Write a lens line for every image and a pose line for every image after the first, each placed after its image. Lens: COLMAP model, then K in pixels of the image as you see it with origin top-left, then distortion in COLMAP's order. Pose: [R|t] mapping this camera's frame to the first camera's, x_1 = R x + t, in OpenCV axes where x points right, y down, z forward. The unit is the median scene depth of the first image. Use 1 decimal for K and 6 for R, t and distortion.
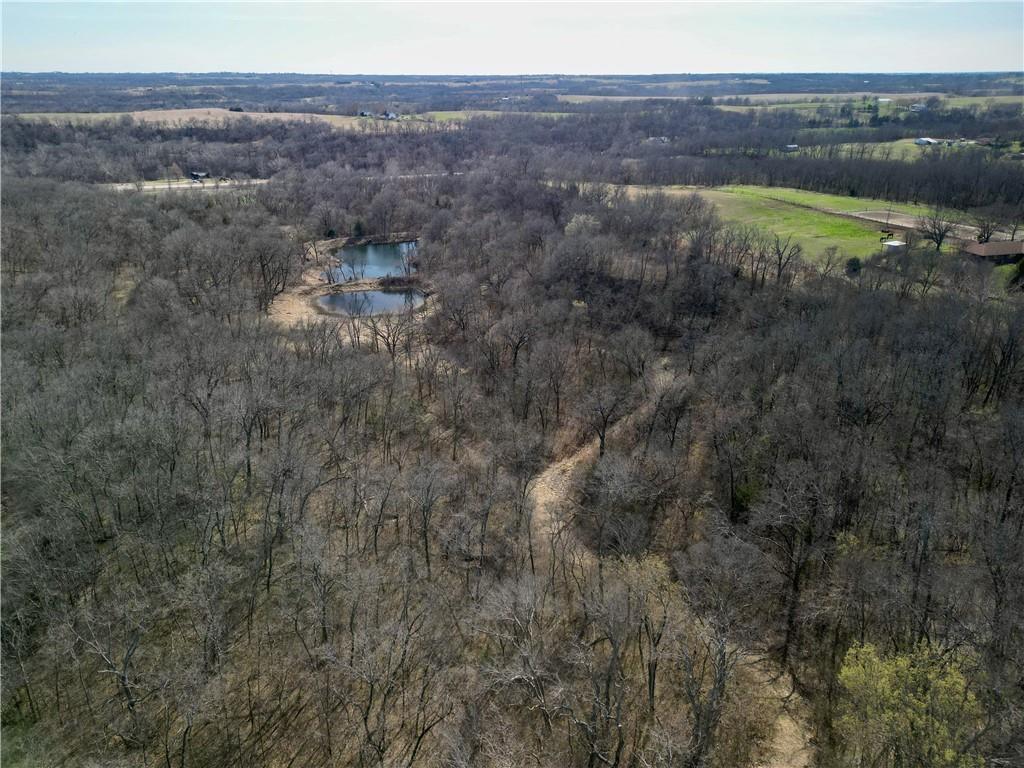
lens RADIAL K [[711.2, 0, 511.8], [0, 711.2, 387.0], [0, 0, 1]] dist [0.082019, -0.078923]
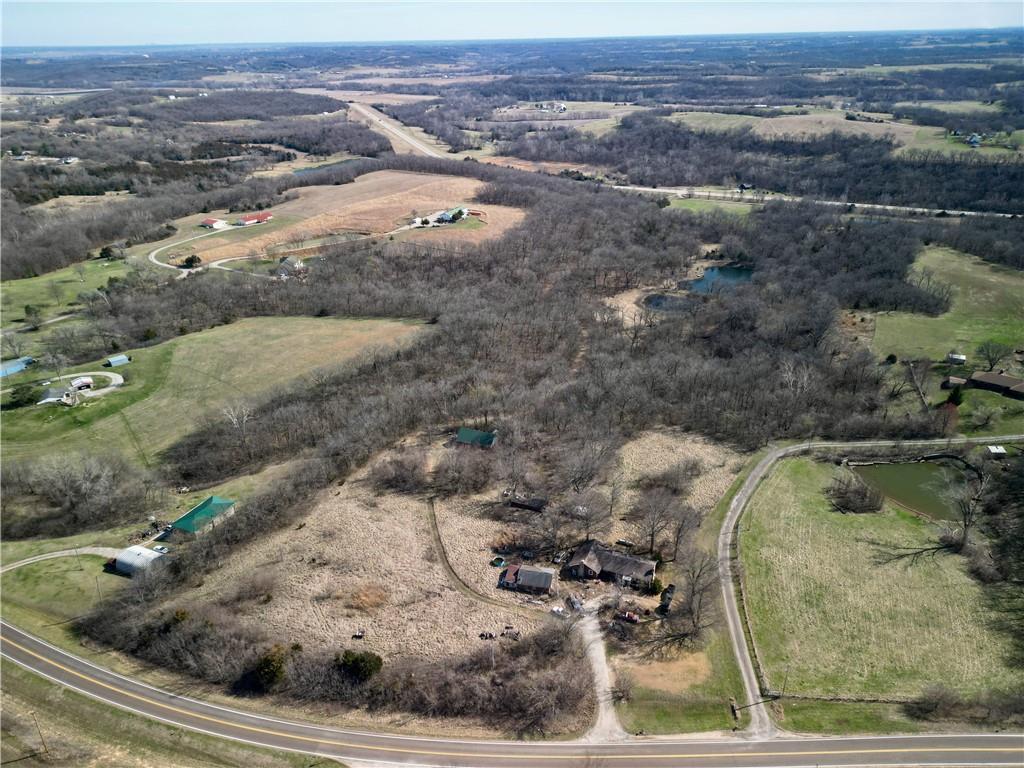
lens RADIAL K [[711.2, 0, 511.8], [0, 711.2, 387.0], [0, 0, 1]] dist [0.082019, -0.078923]
pose [[0.628244, 0.332207, -0.703525, 0.289515], [-0.295065, 0.938438, 0.179642, -0.041612], [0.719893, 0.094727, 0.687591, -0.164725]]
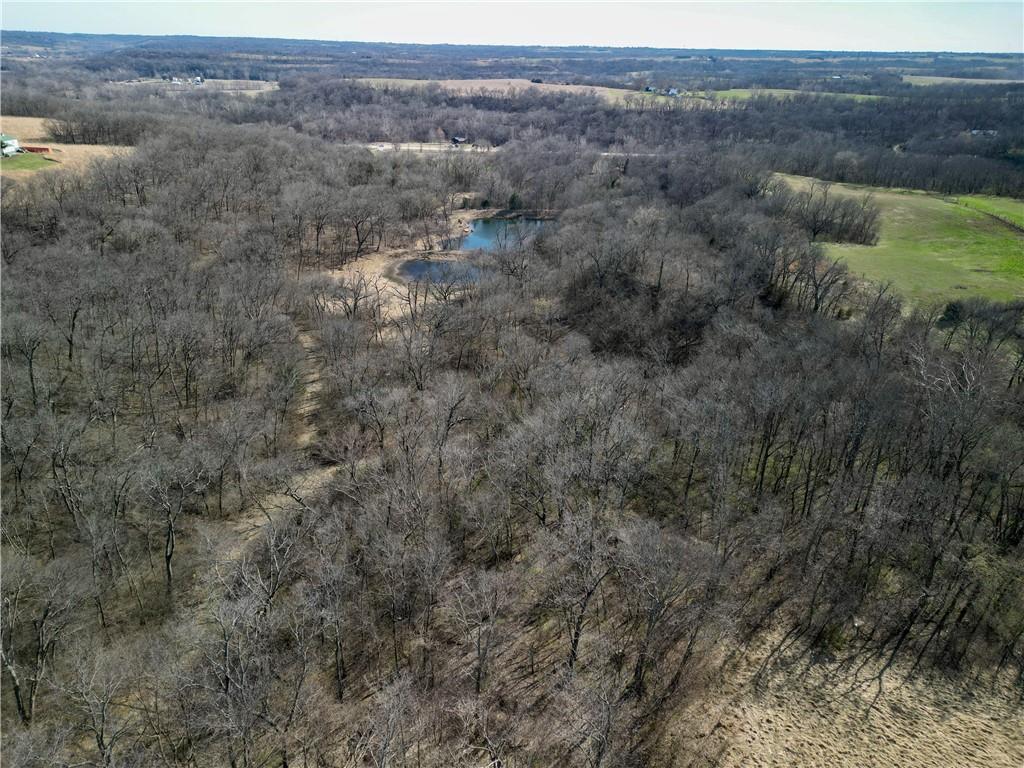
lens RADIAL K [[711.2, 0, 511.8], [0, 711.2, 387.0], [0, 0, 1]] dist [0.082019, -0.078923]
pose [[0.900497, 0.203335, -0.384395, 0.100981], [-0.192144, 0.979025, 0.067754, -0.015219], [0.390109, 0.012847, 0.920679, 0.035280]]
